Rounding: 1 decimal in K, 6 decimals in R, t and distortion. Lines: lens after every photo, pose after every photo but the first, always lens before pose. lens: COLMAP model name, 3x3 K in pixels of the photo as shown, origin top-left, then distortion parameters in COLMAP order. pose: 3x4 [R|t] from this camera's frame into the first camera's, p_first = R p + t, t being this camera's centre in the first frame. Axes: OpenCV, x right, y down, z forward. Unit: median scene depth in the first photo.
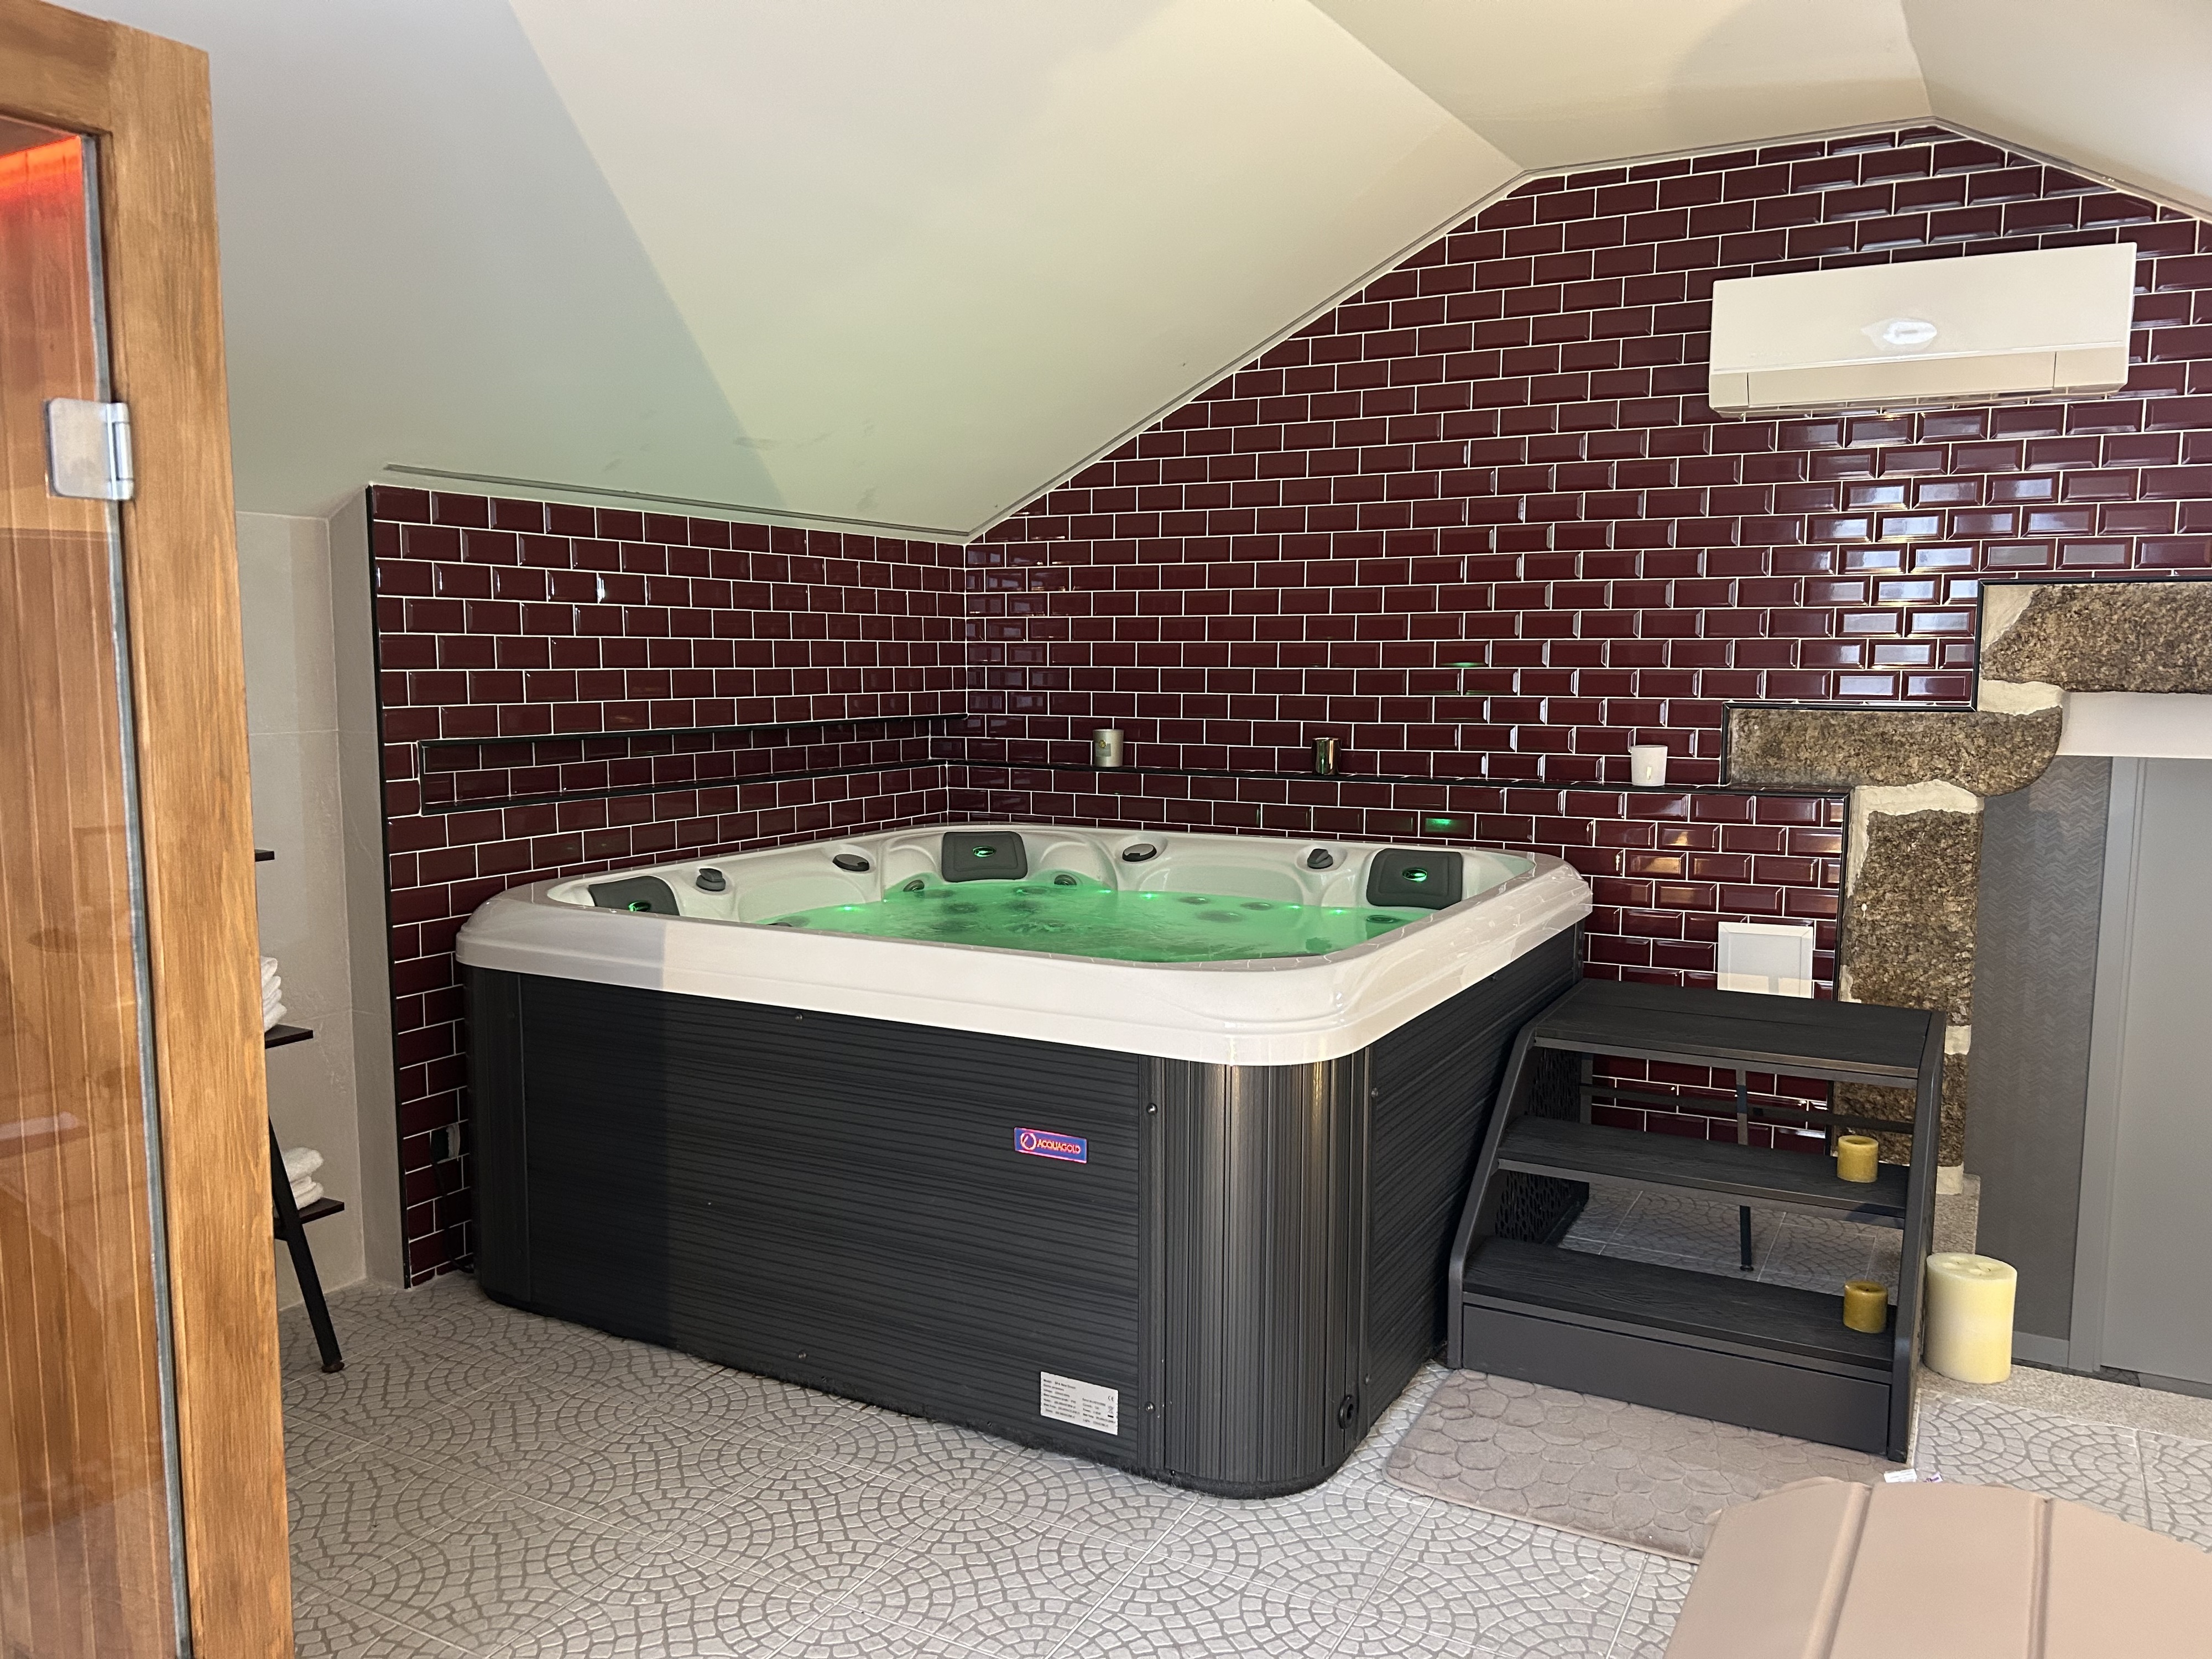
lens RADIAL K [[1655.9, 0, 1111.9], [0, 1655.9, 843.7], [0, 0, 1]] dist [0.048742, -0.053962]
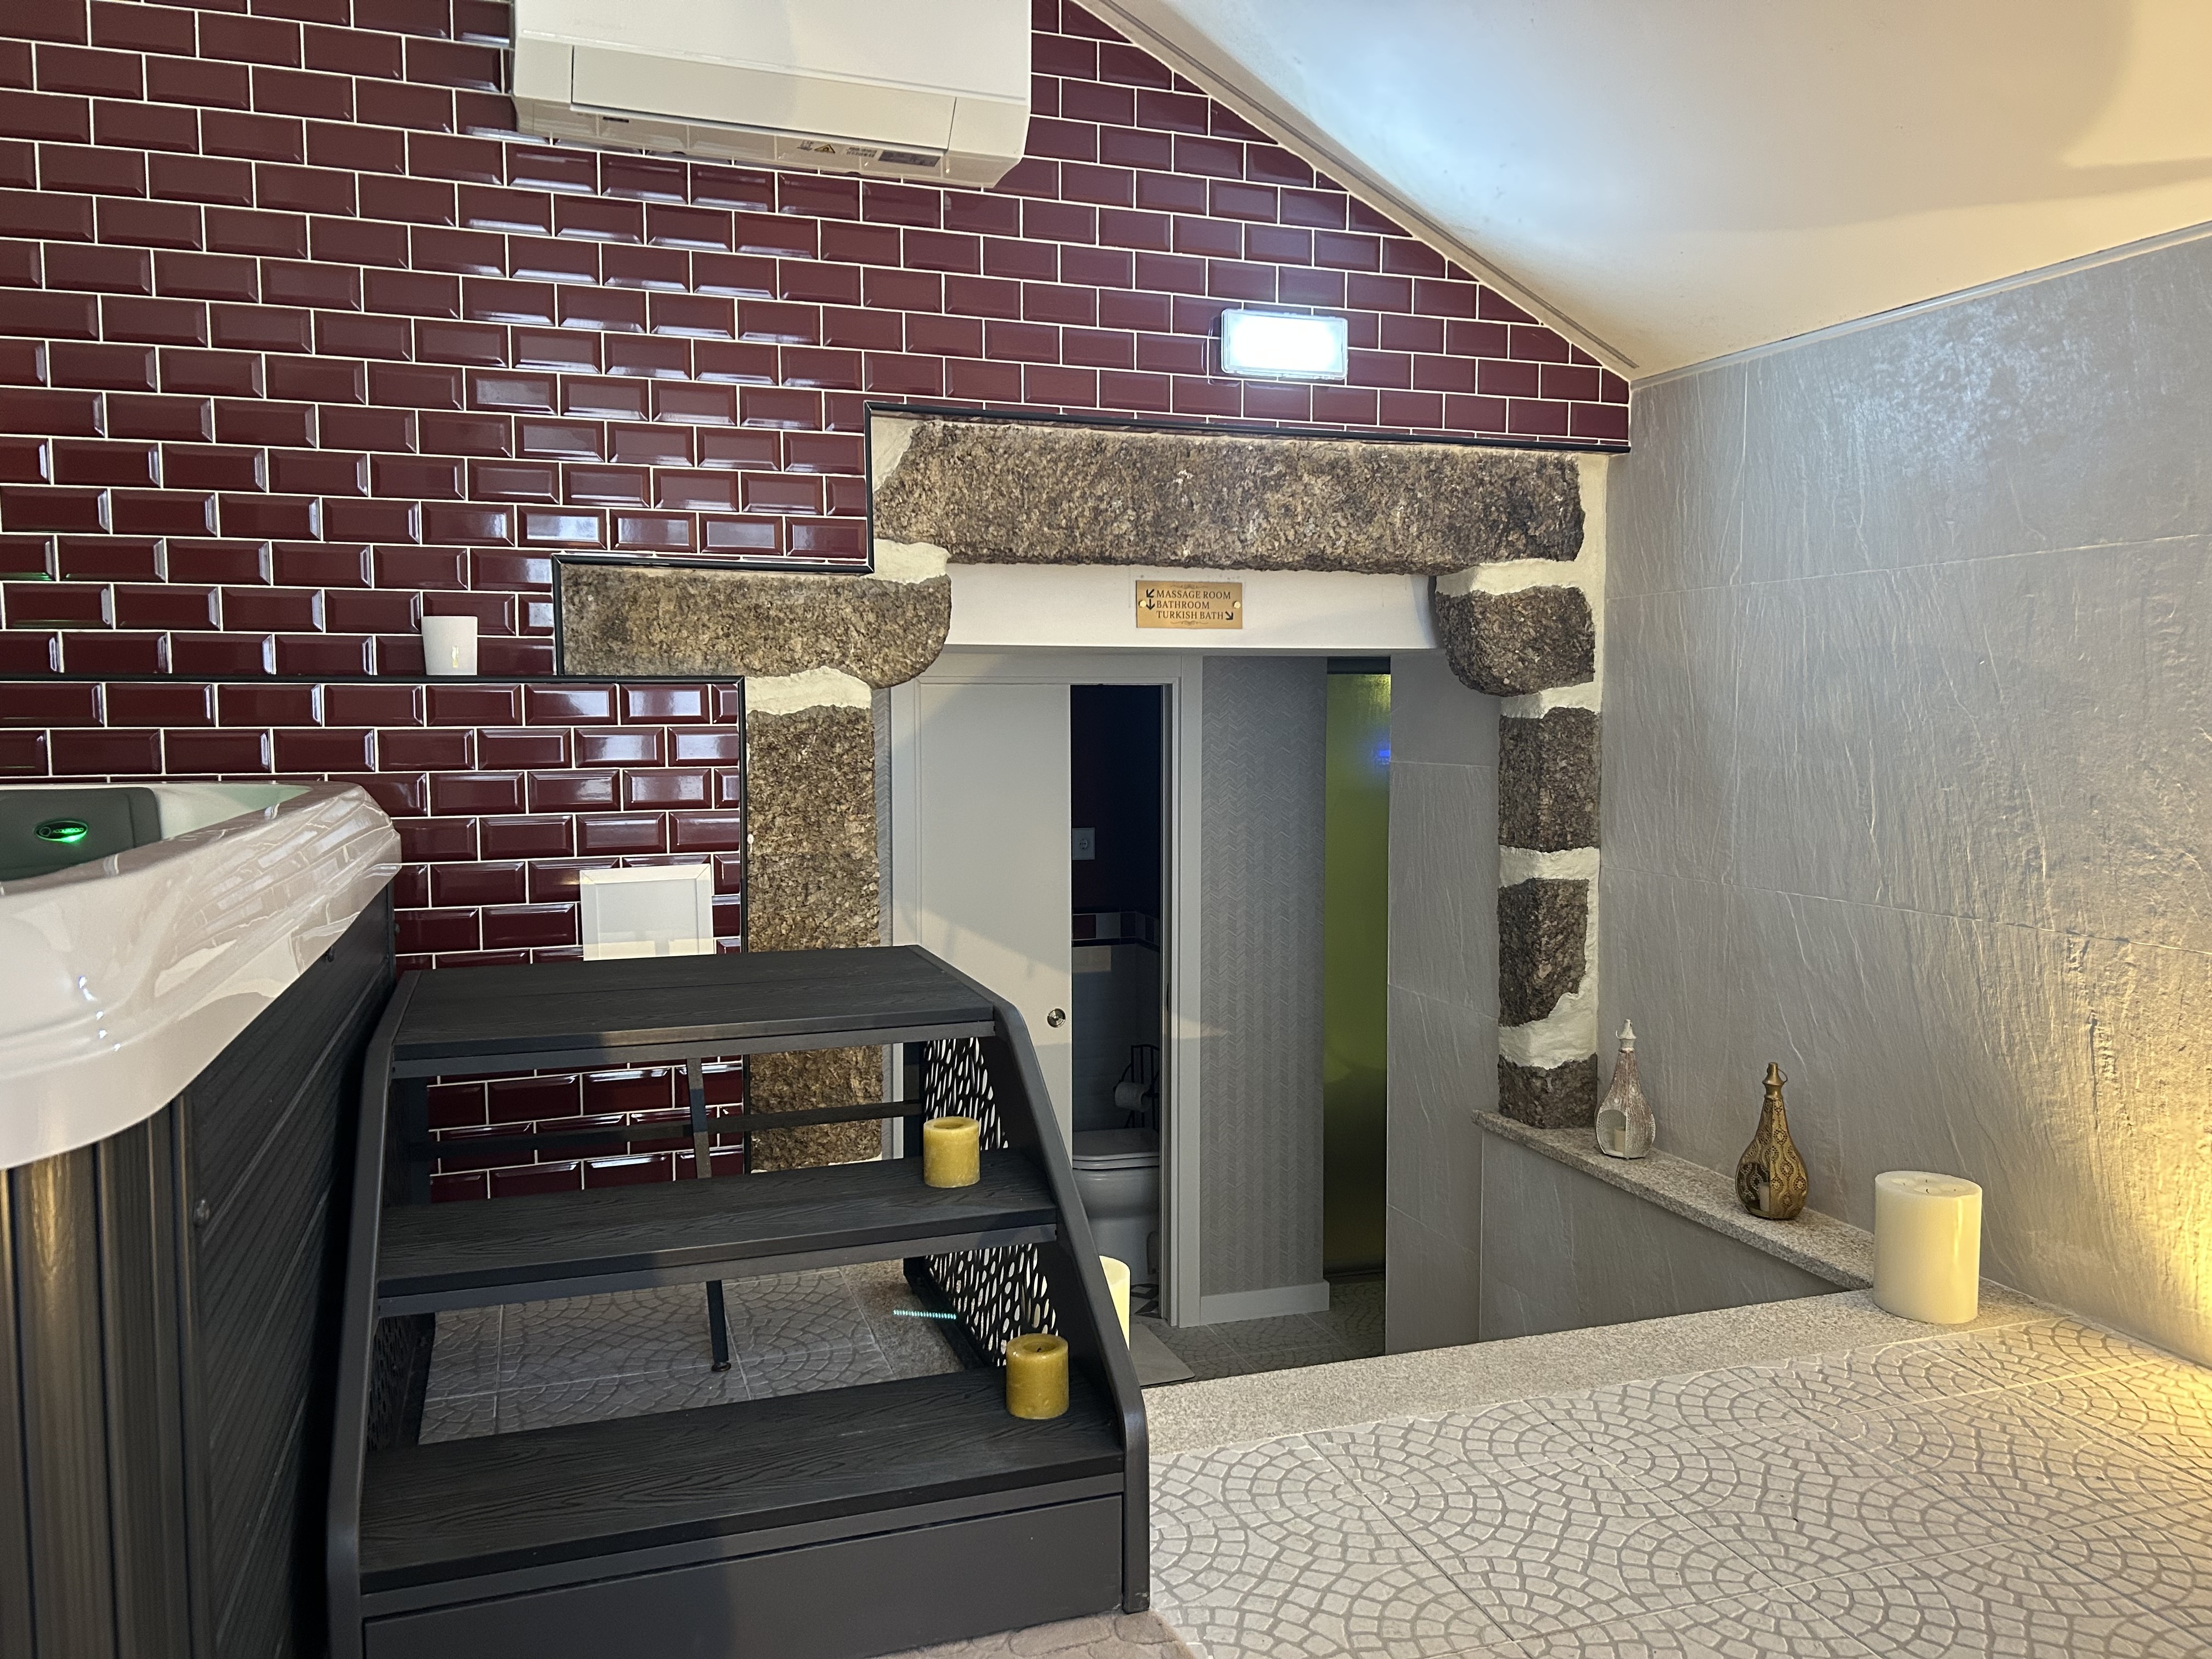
lens RADIAL K [[1655.9, 0, 1096.7], [0, 1655.9, 848.5], [0, 0, 1]] dist [0.048742, -0.053962]
pose [[0.684790, -0.061882, 0.726108, 0.014479], [0.086328, 0.996261, 0.003490, 0.055411], [-0.723609, 0.060293, 0.687572, 0.387619]]
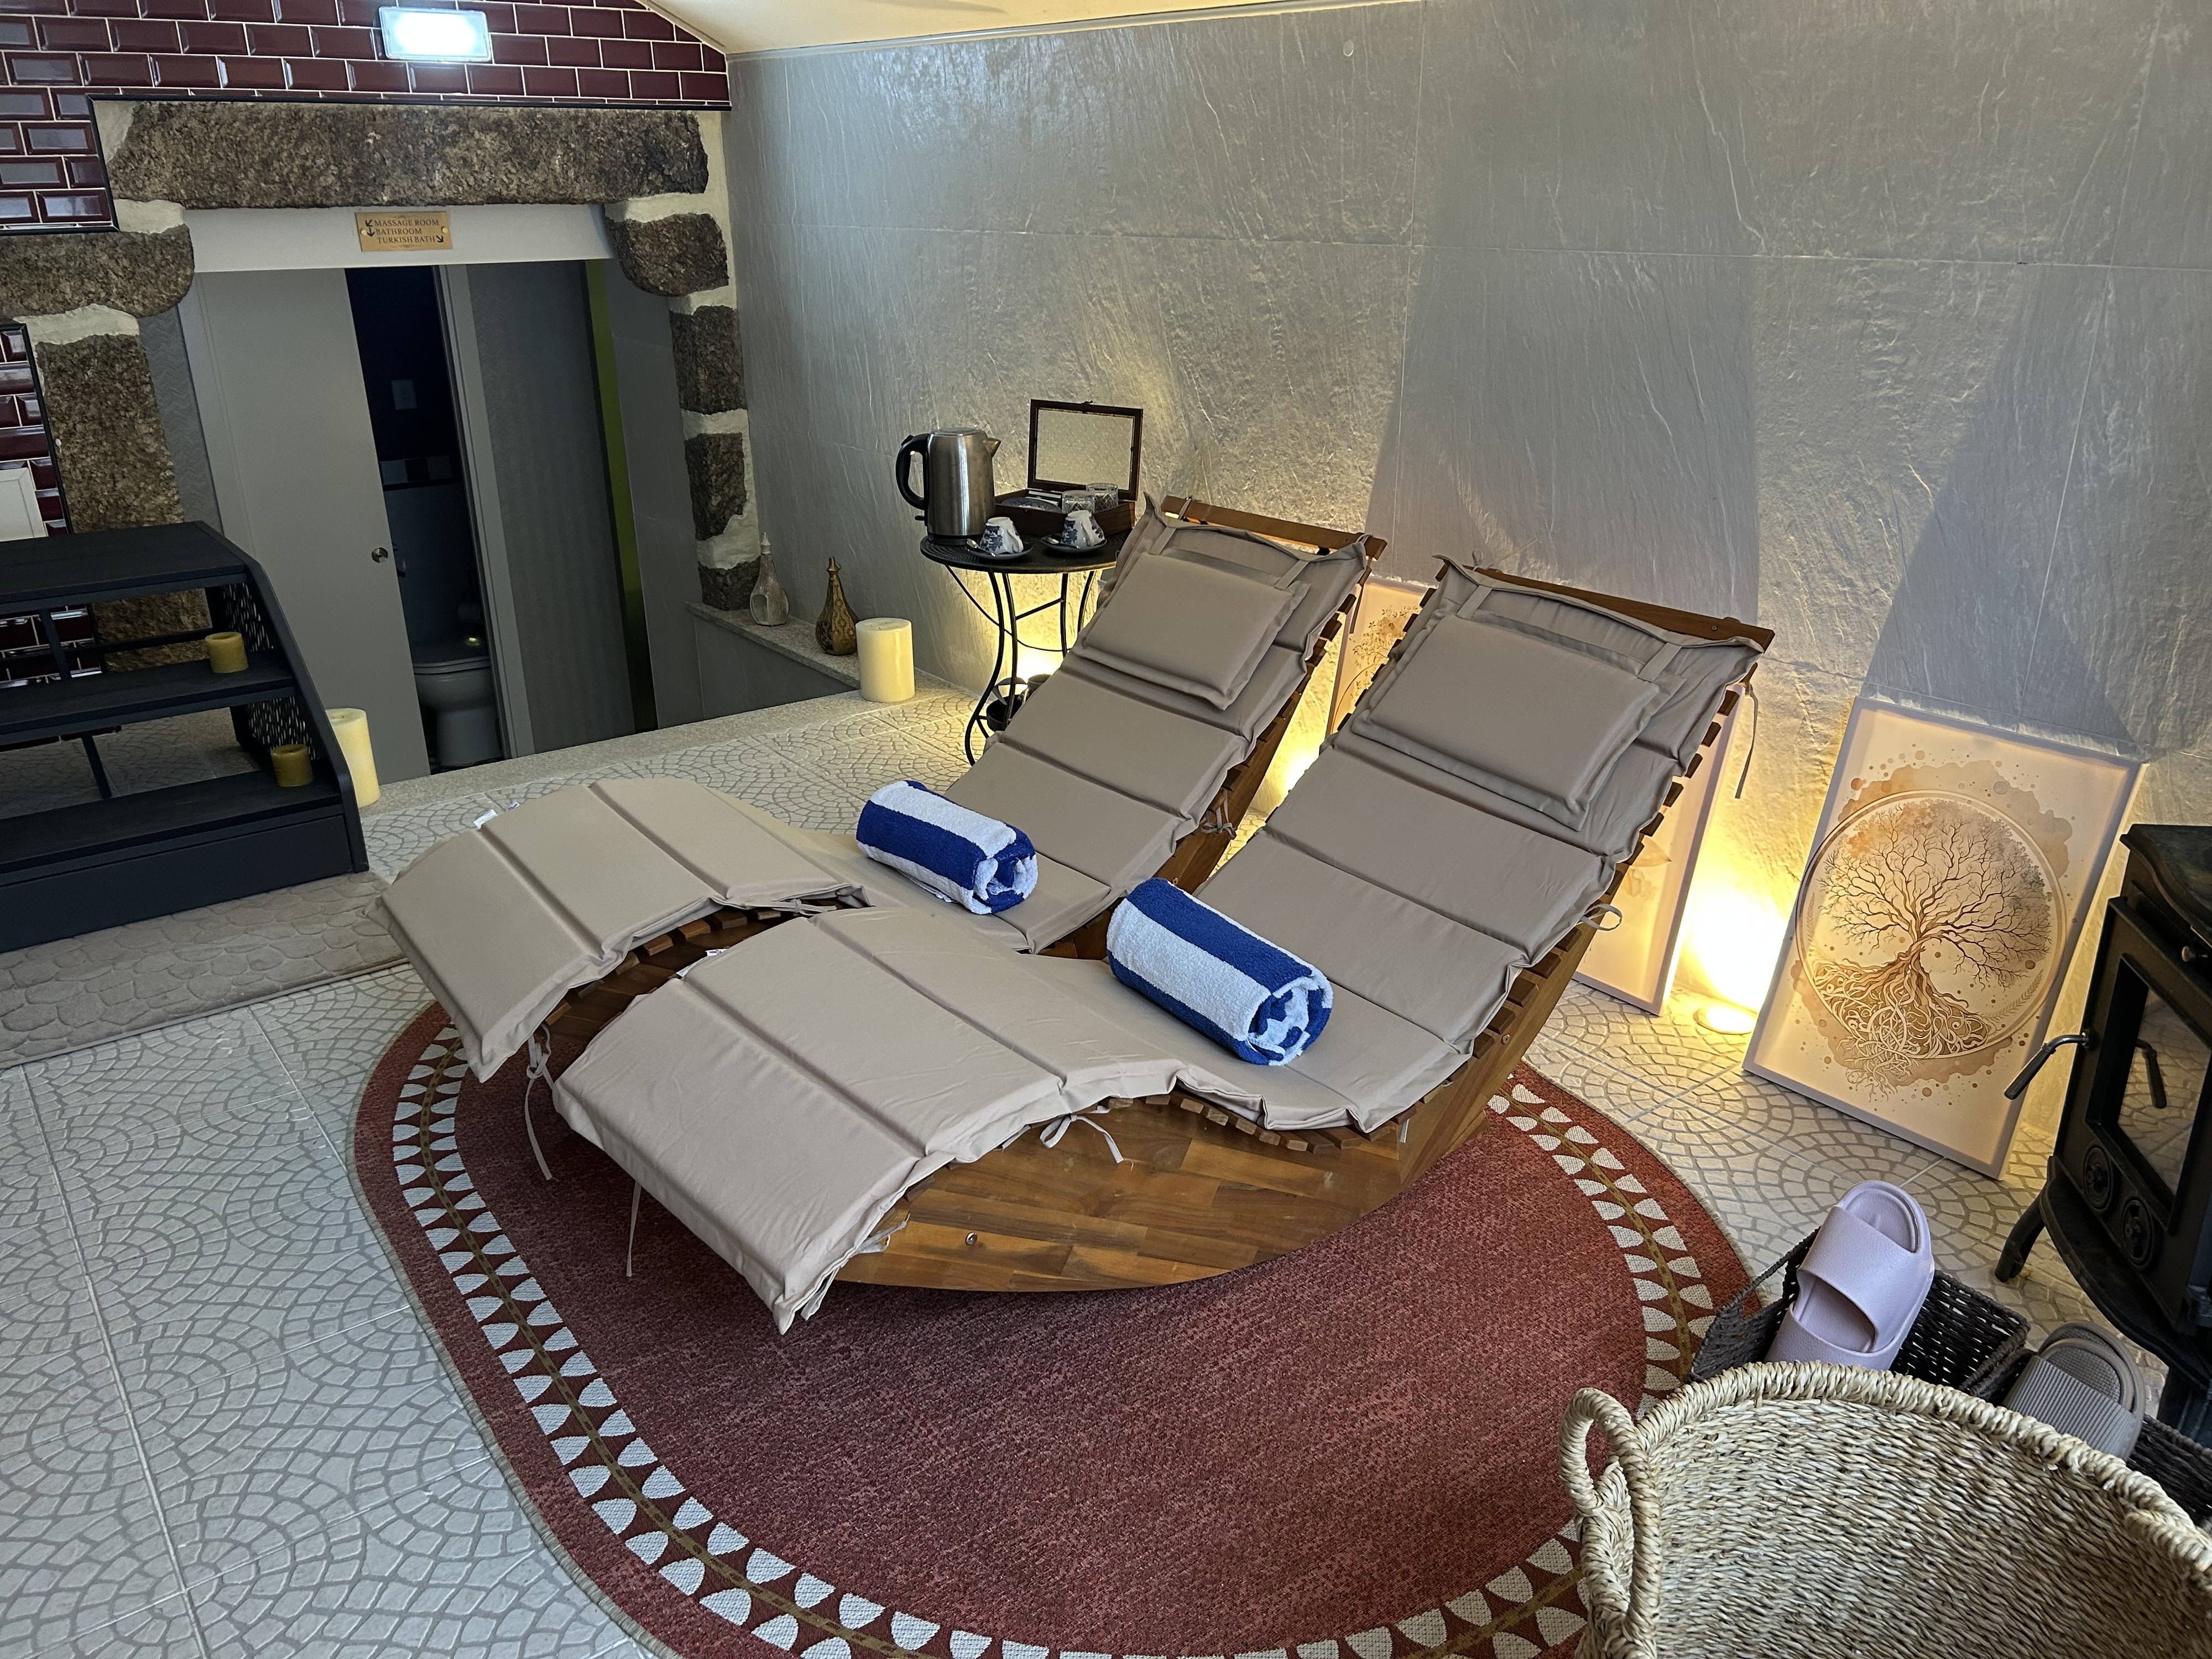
lens RADIAL K [[1655.9, 0, 1103.8], [0, 1655.9, 837.0], [0, 0, 1]] dist [0.048742, -0.053962]
pose [[0.417062, -0.339182, 0.843217, -0.225214], [0.113880, 0.939946, 0.321765, 0.009141], [-0.901715, -0.038170, 0.430642, -0.010290]]
